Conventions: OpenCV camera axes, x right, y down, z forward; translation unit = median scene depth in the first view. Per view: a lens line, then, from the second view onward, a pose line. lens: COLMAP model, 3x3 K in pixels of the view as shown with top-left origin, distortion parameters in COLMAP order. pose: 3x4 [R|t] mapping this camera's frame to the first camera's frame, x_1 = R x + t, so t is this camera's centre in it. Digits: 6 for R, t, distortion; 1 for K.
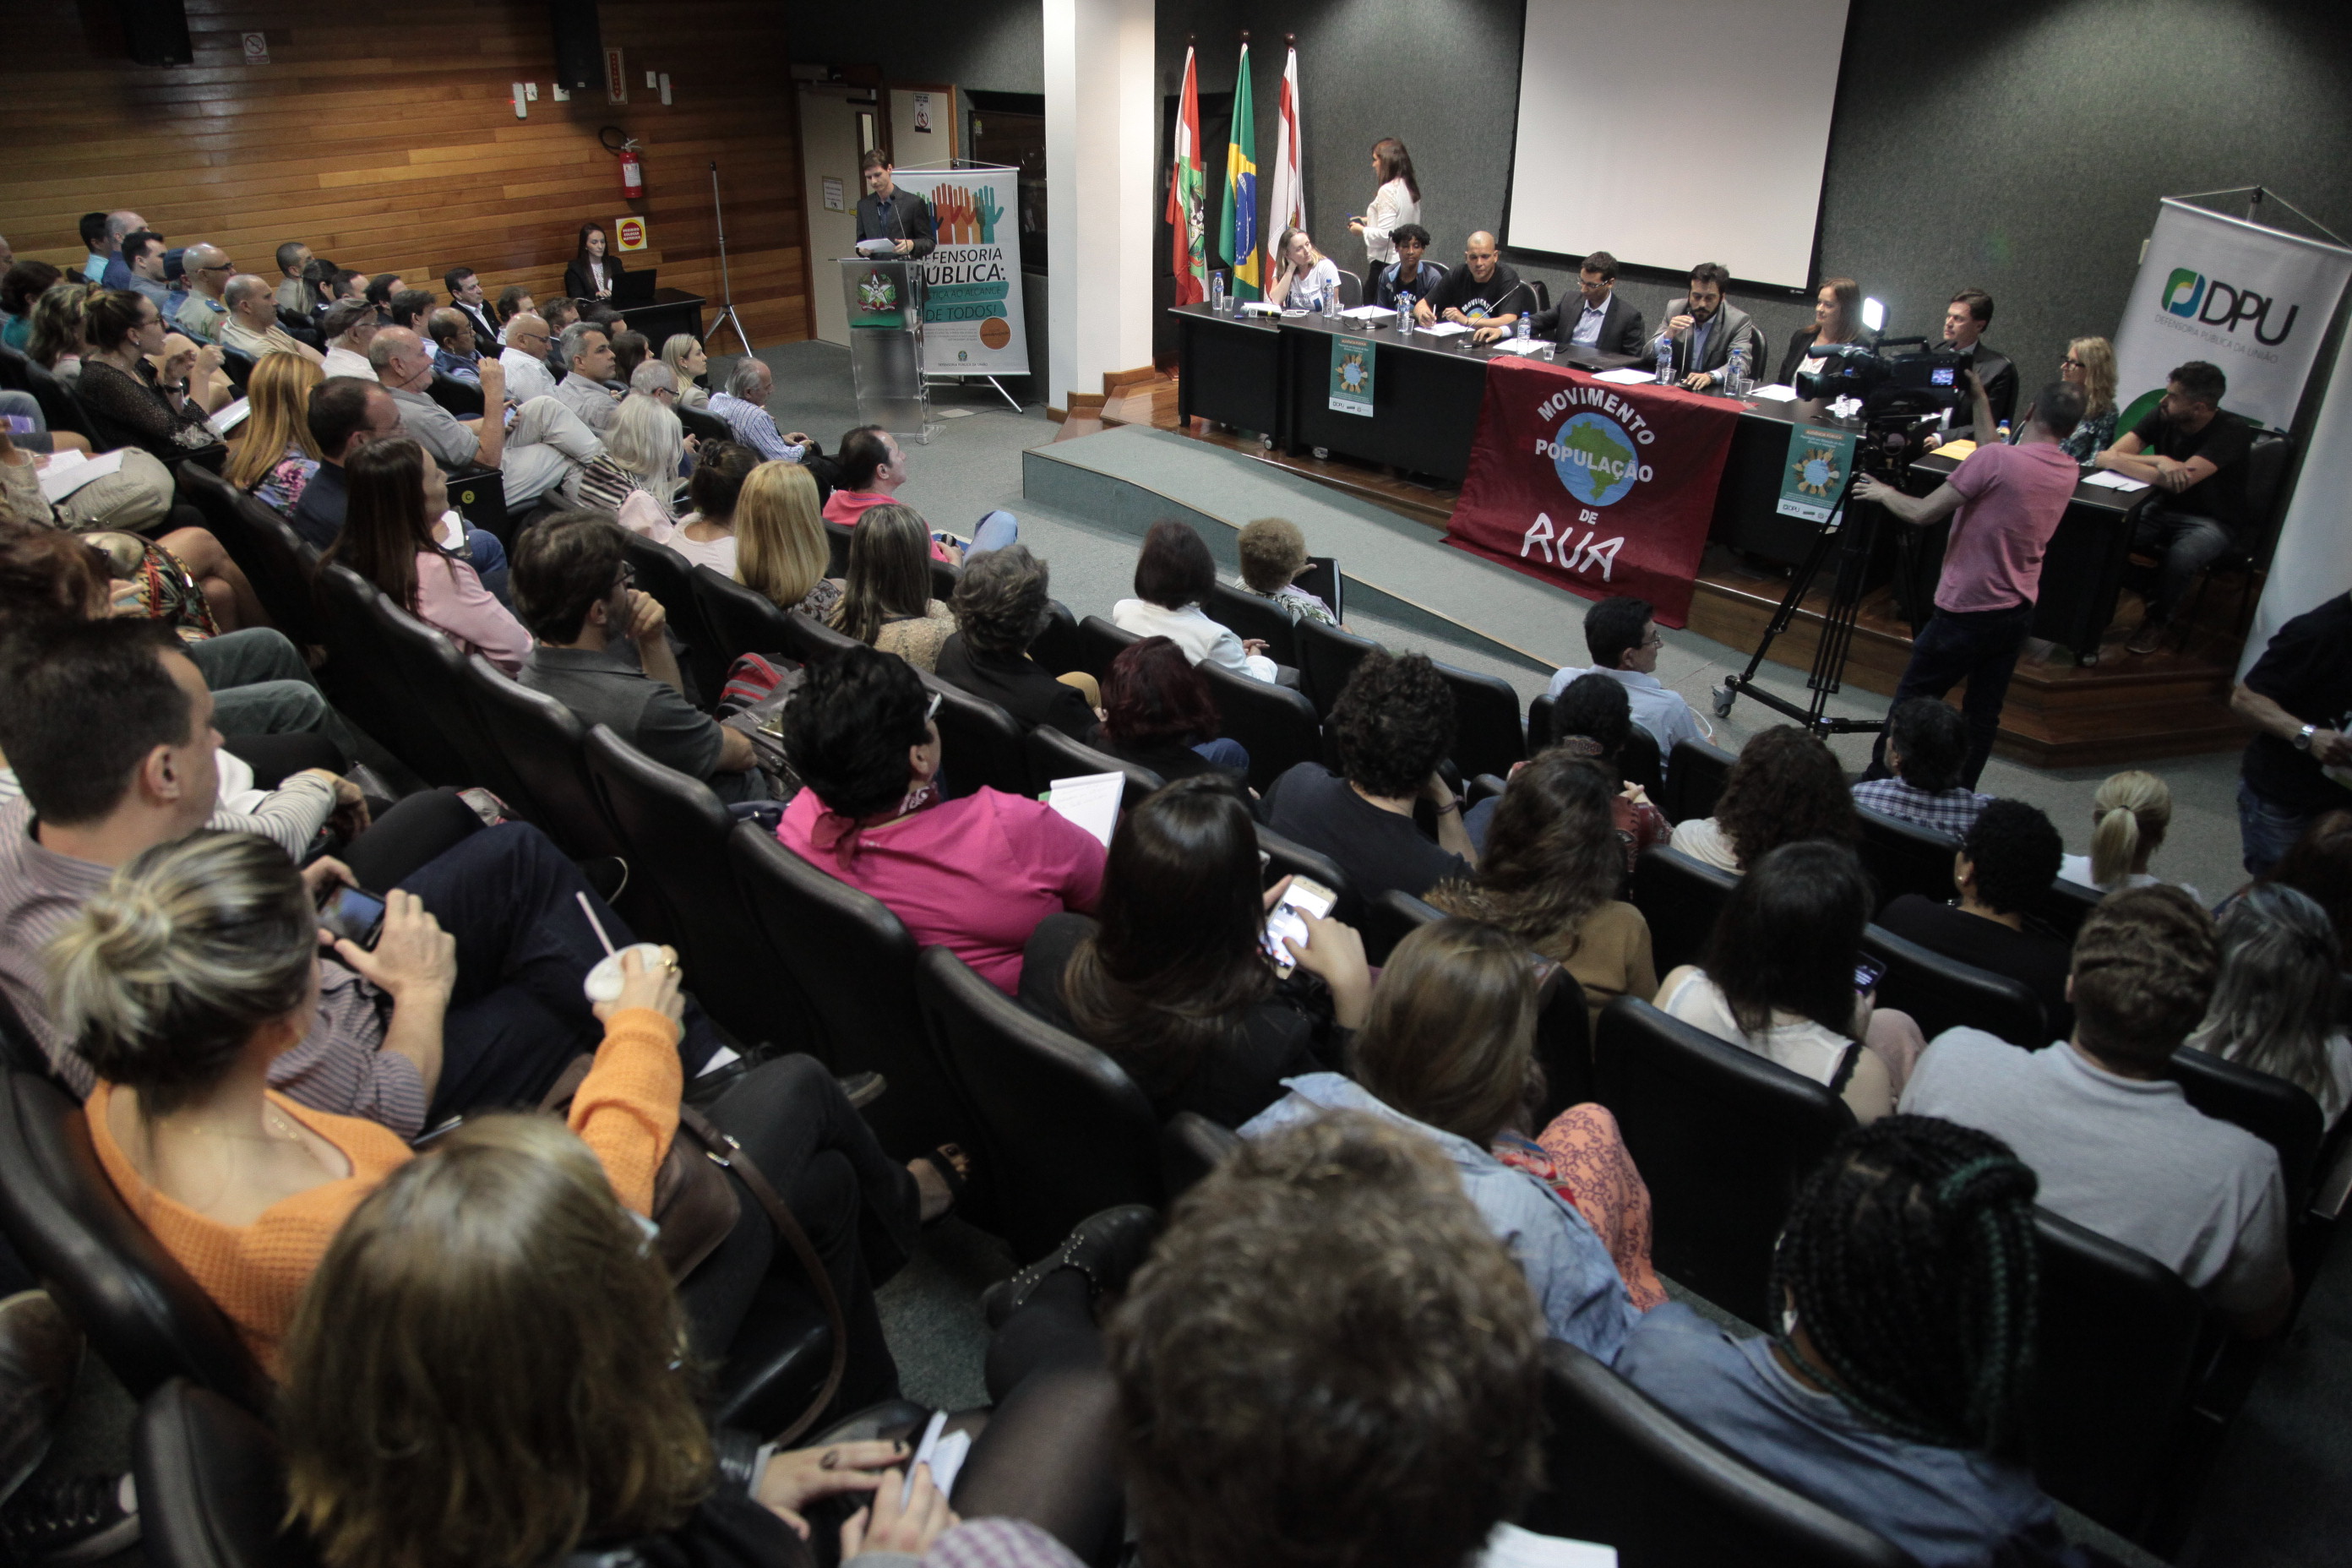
lens RADIAL K [[1777.3, 0, 1166.7], [0, 1777.3, 774.2], [0, 0, 1]] dist [-0.038603, 0.015182]
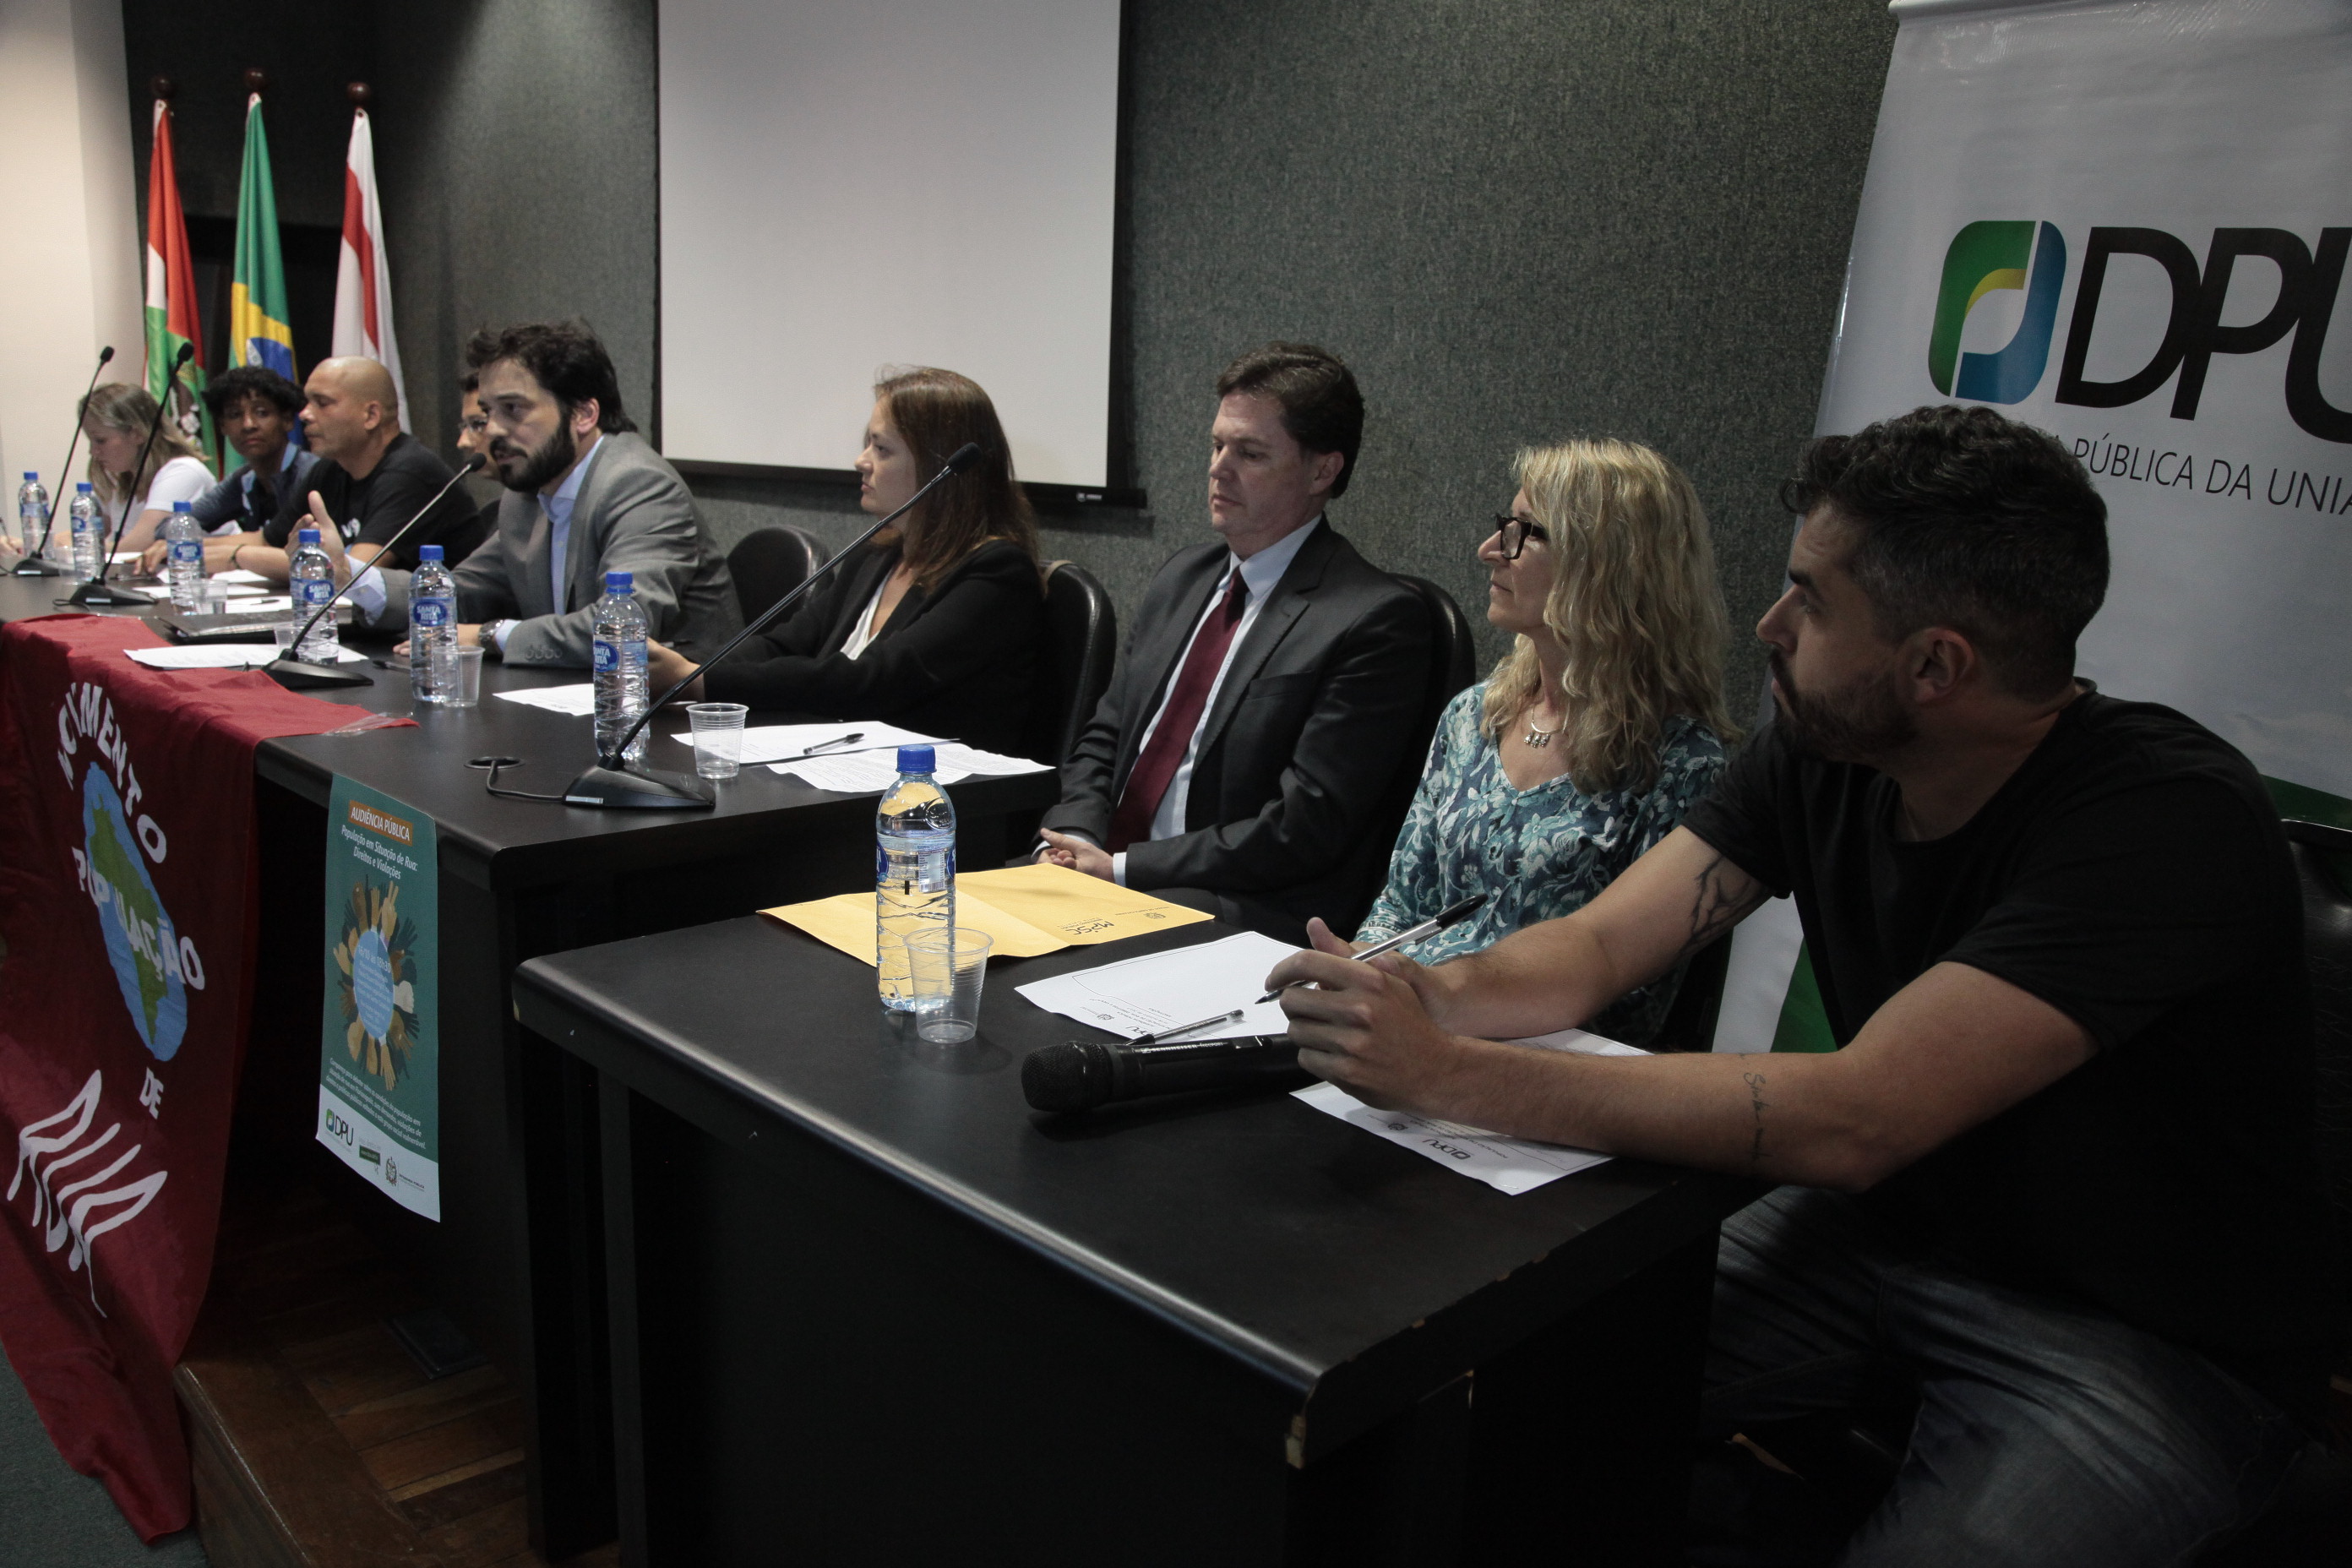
lens RADIAL K [[1833.6, 0, 1181.5], [0, 1833.6, 775.4], [0, 0, 1]] dist [-0.047176, -0.002055]
pose [[0.998554, 0.029239, -0.045112, 0.433934], [-0.039446, 0.968640, -0.245319, -0.129387], [0.036525, 0.246744, 0.968392, 0.692555]]
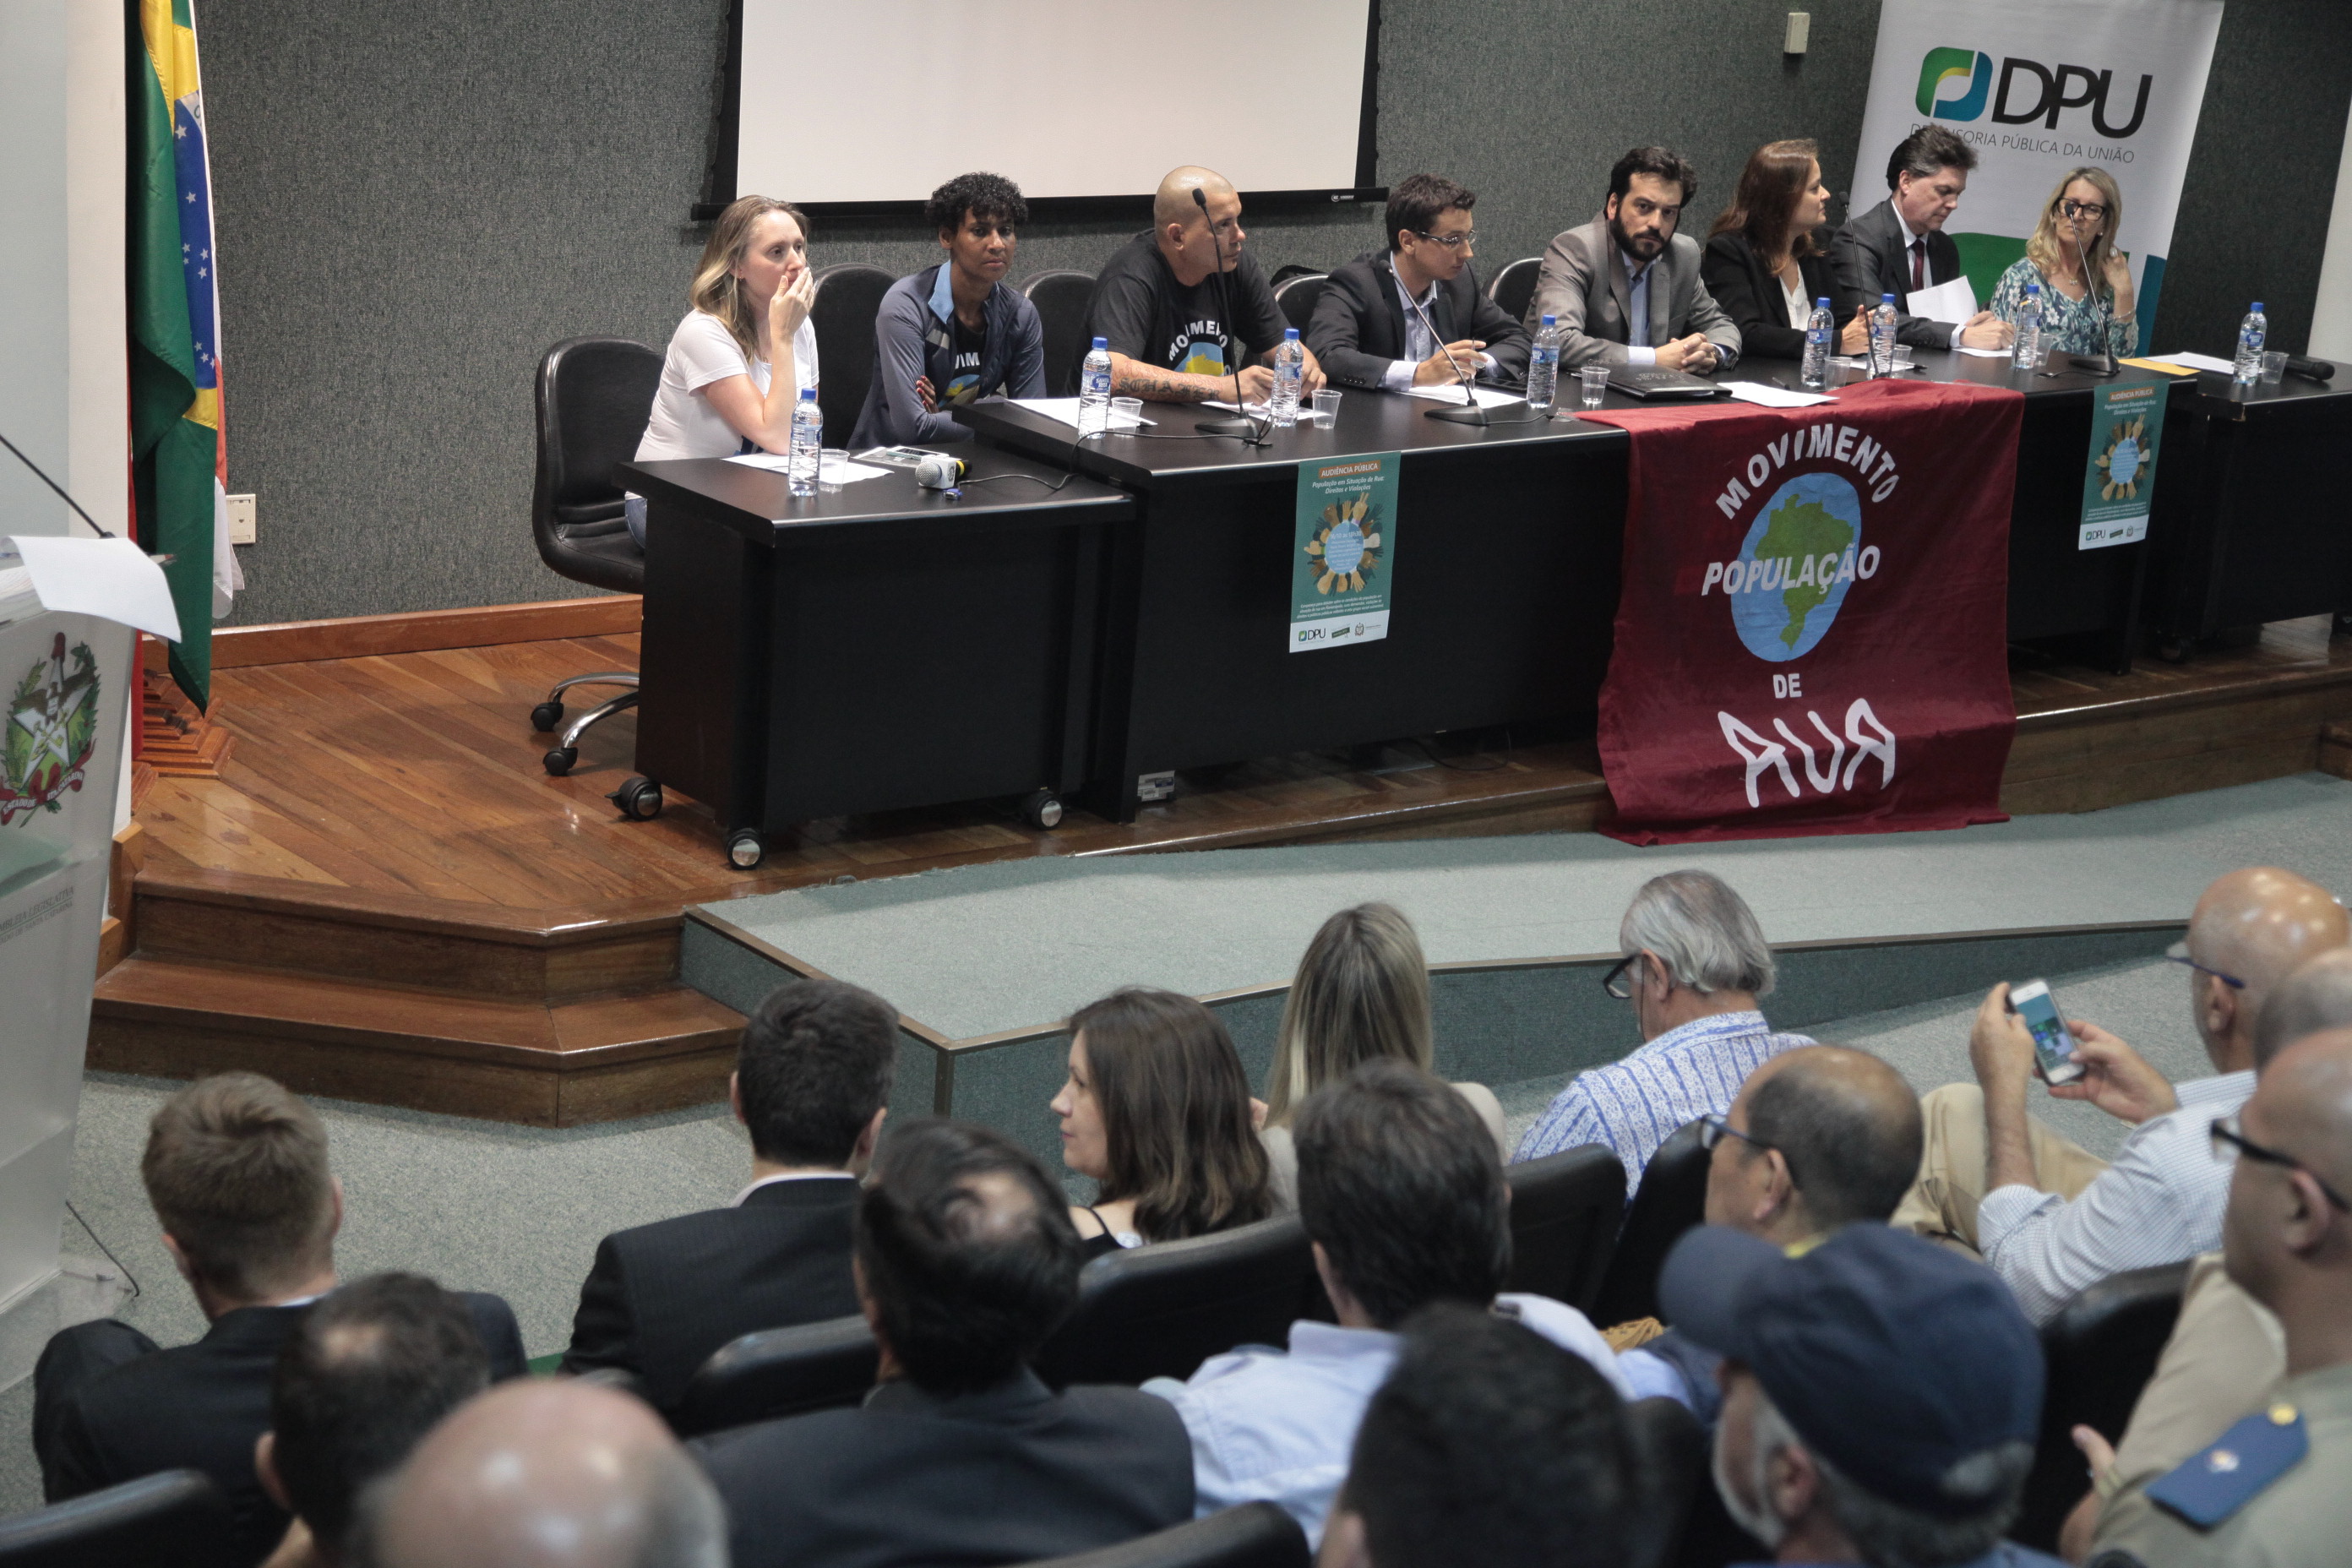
lens RADIAL K [[3877.9, 0, 1254.0], [0, 3877.9, 718.0], [0, 0, 1]] dist [0.322237, 0.000000]
pose [[0.102090, -0.260435, 0.960079, -0.804068], [0.351492, 0.912311, 0.210101, -0.414512], [-0.930608, 0.316011, 0.184678, 0.950827]]
